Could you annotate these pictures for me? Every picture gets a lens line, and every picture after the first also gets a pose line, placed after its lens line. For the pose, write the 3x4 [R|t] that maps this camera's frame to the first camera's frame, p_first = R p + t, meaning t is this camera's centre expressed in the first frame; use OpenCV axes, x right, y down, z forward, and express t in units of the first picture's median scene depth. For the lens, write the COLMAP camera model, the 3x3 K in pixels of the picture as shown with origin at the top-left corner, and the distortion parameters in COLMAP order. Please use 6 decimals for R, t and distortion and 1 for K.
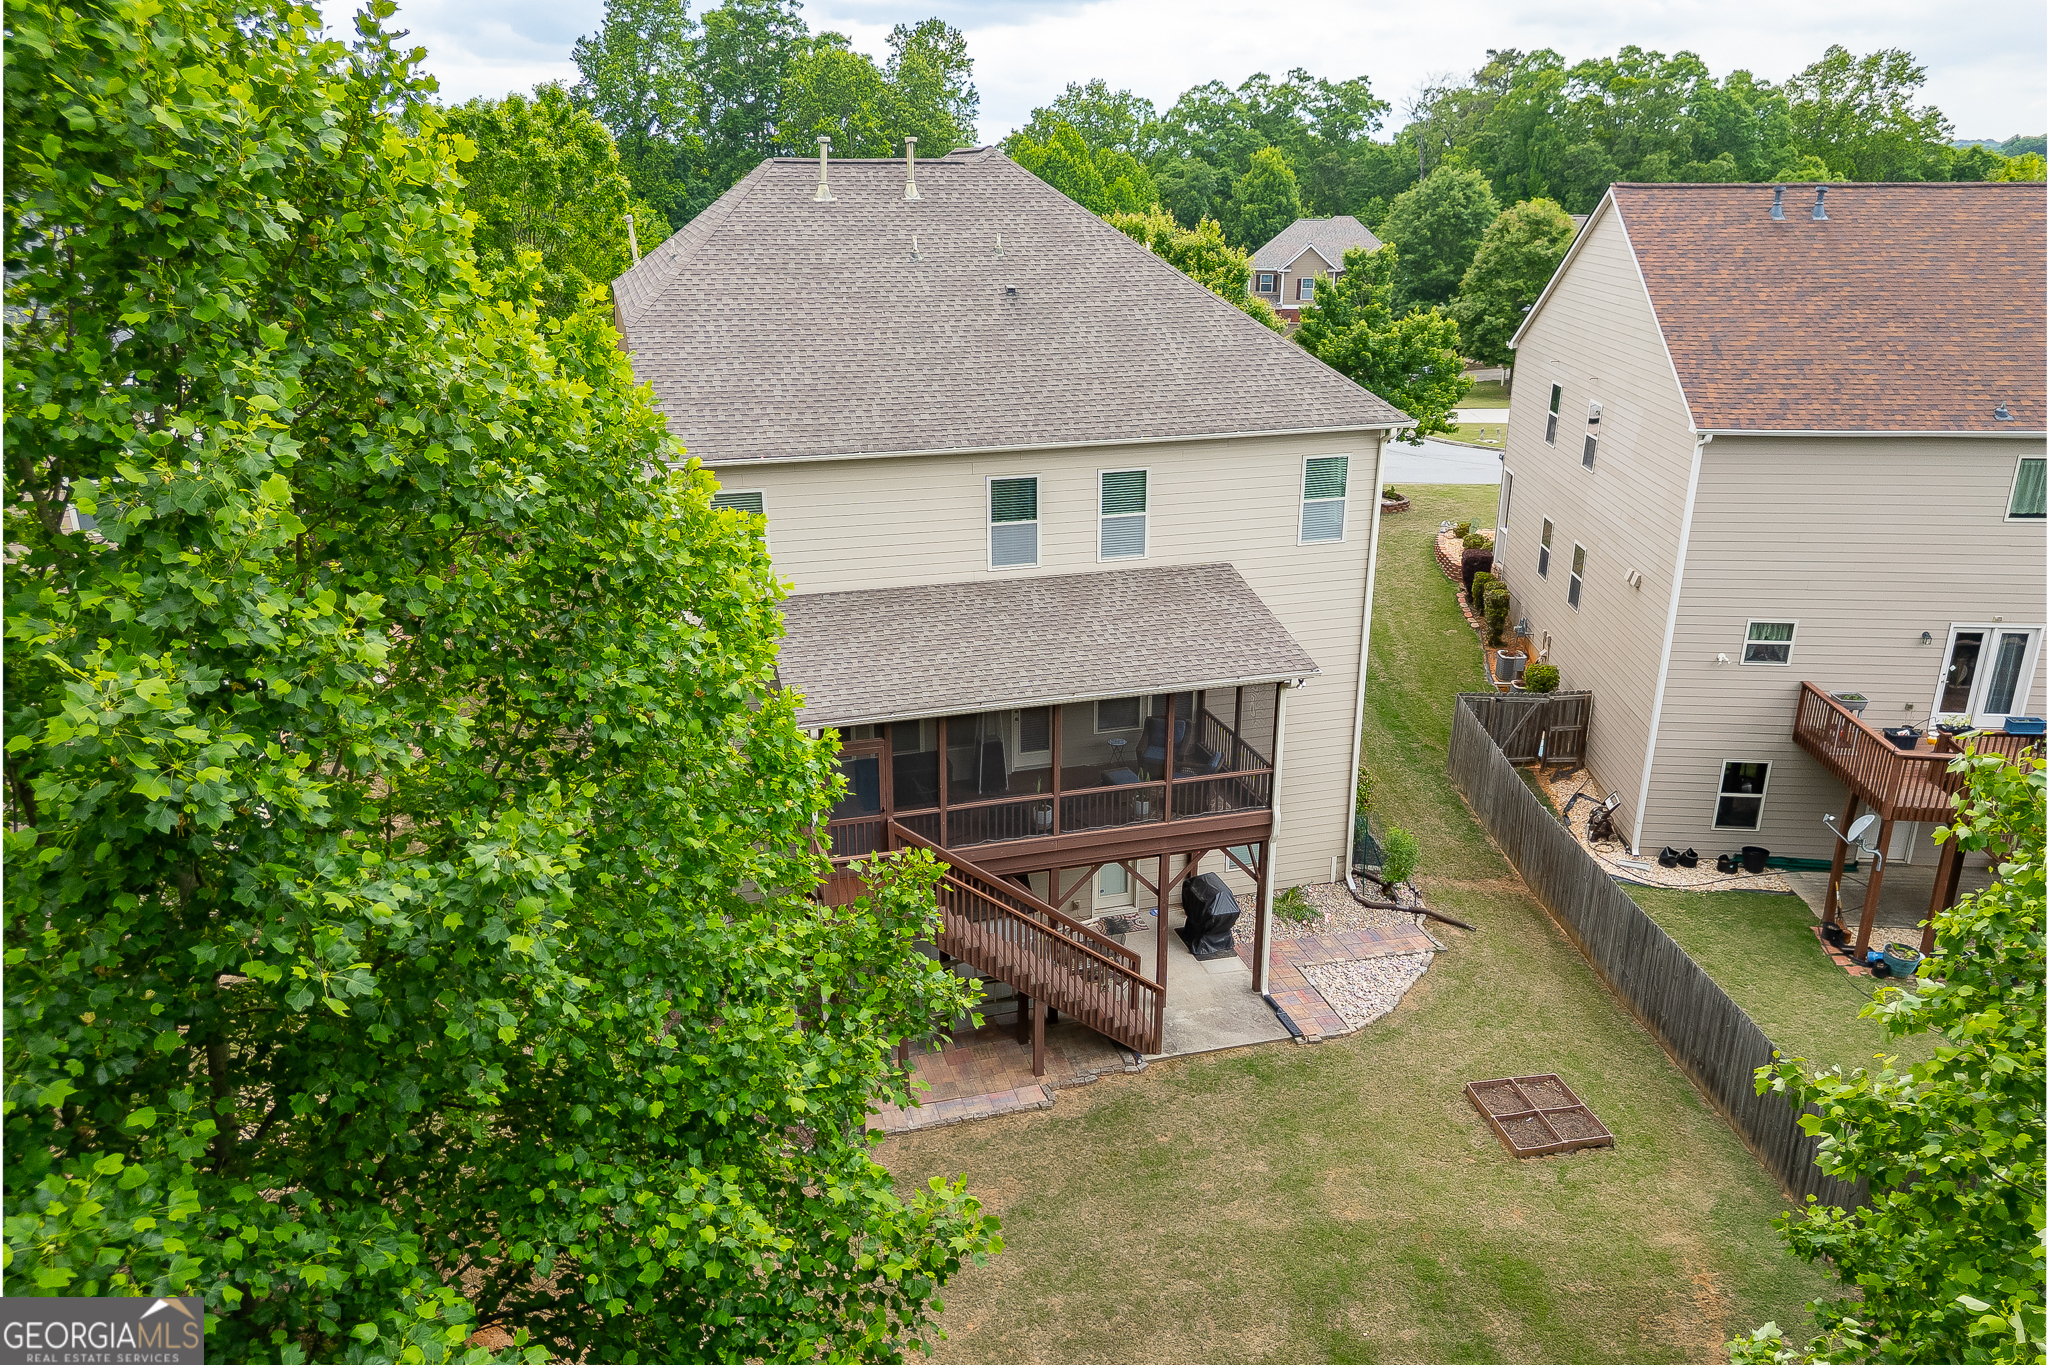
lens RADIAL K [[1439.4, 0, 1021.8], [0, 1439.4, 684.5], [0, 0, 1]] dist [0.079223, -0.081094]
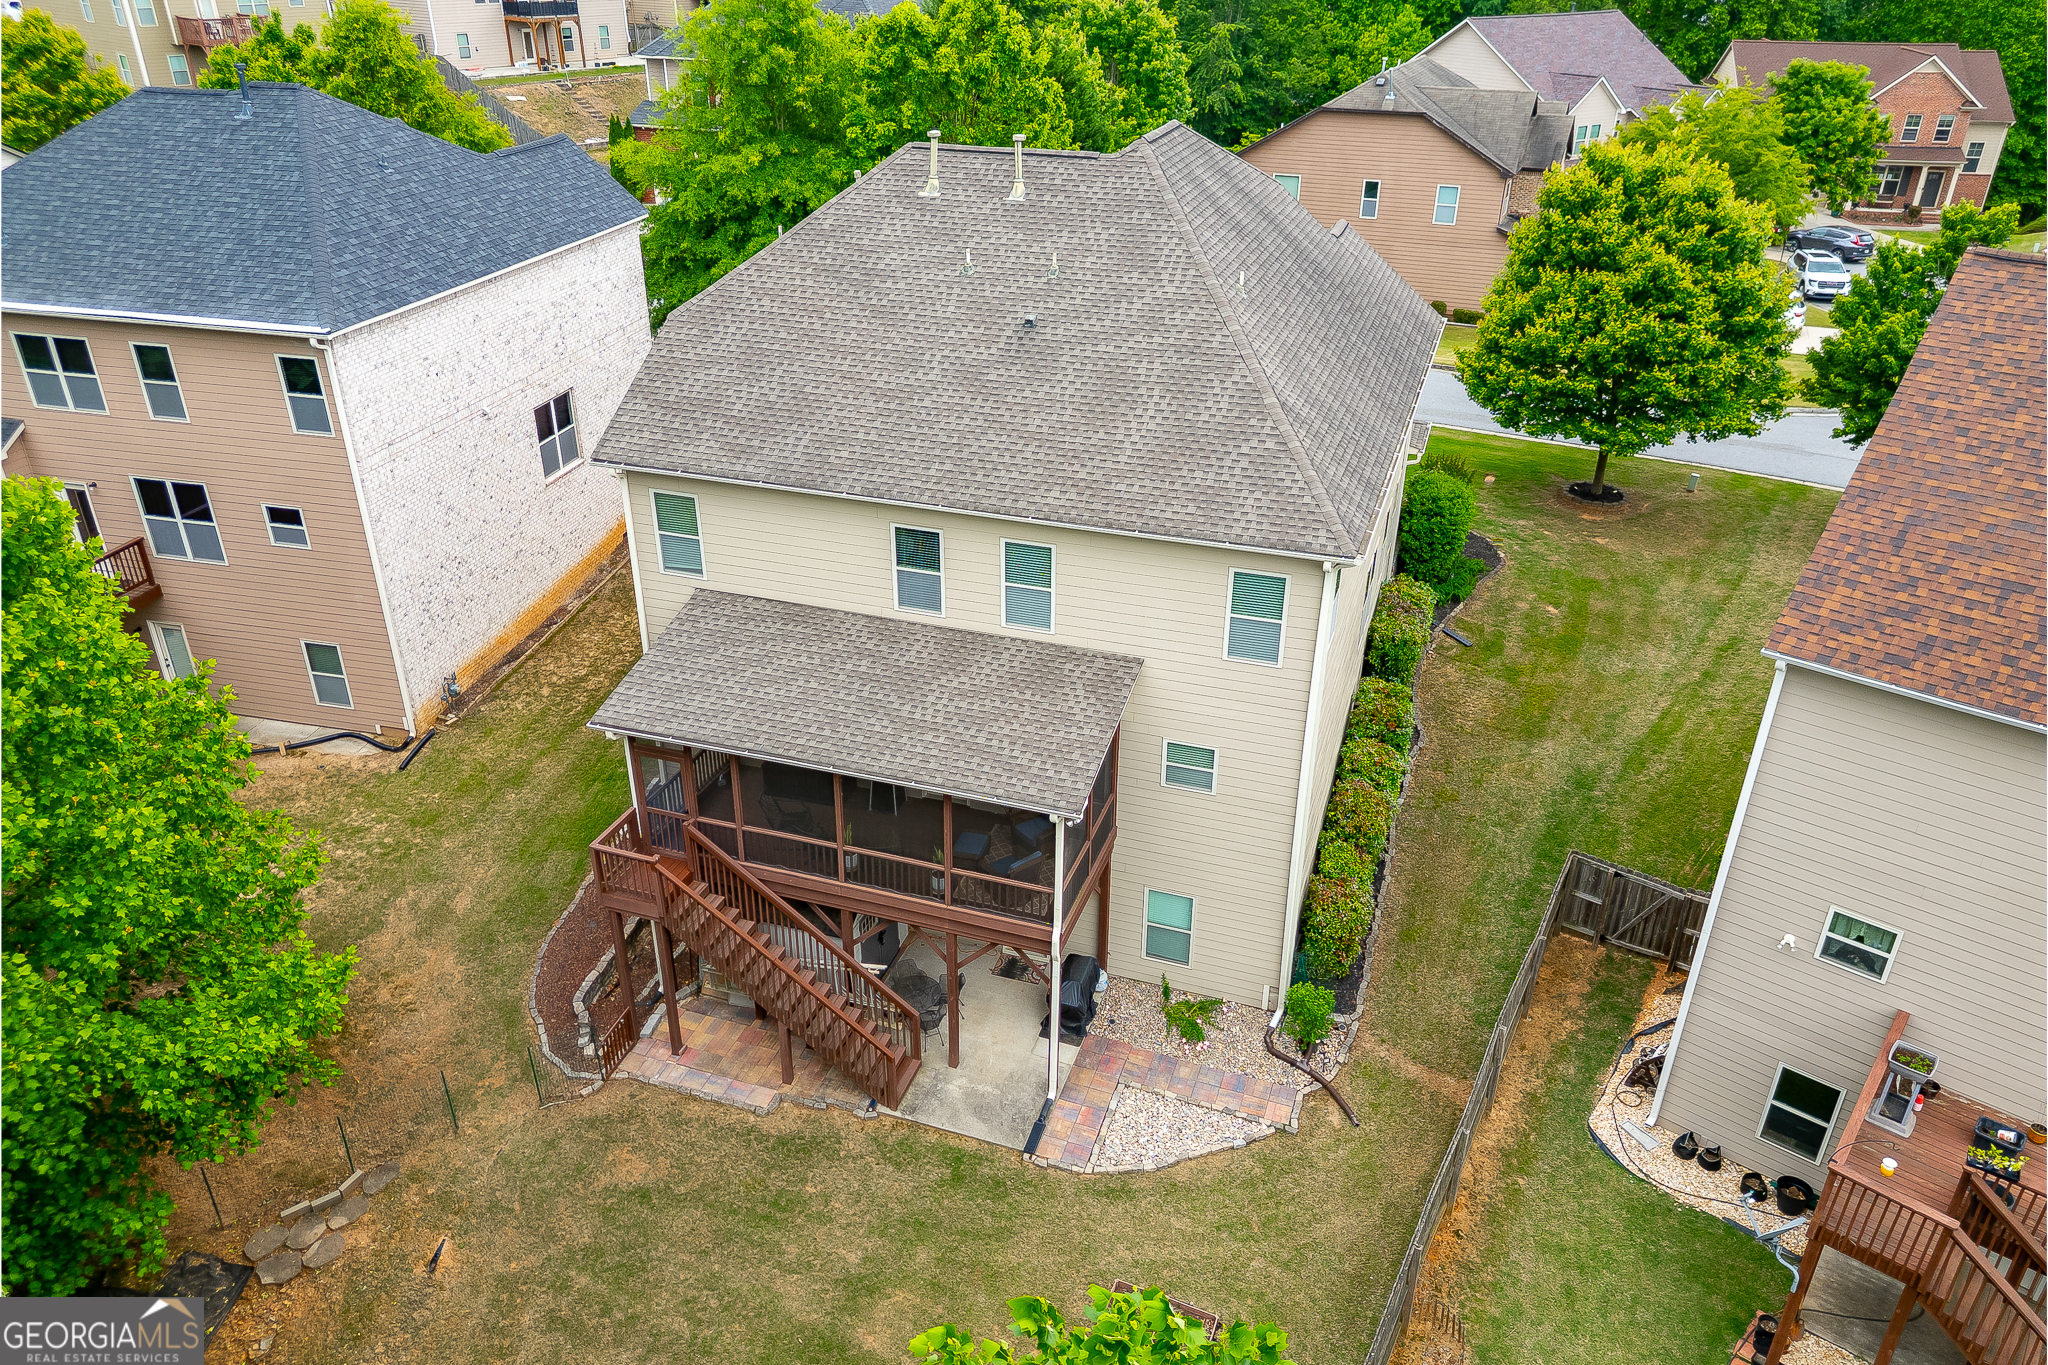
lens RADIAL K [[1442.6, 0, 1017.7], [0, 1442.6, 683.0], [0, 0, 1]] dist [0.085341, -0.087540]
pose [[0.816985, 0.276587, -0.505999, 0.533405], [-0.197548, 0.958612, 0.205032, -0.235747], [0.541766, -0.067549, 0.837811, 0.171922]]
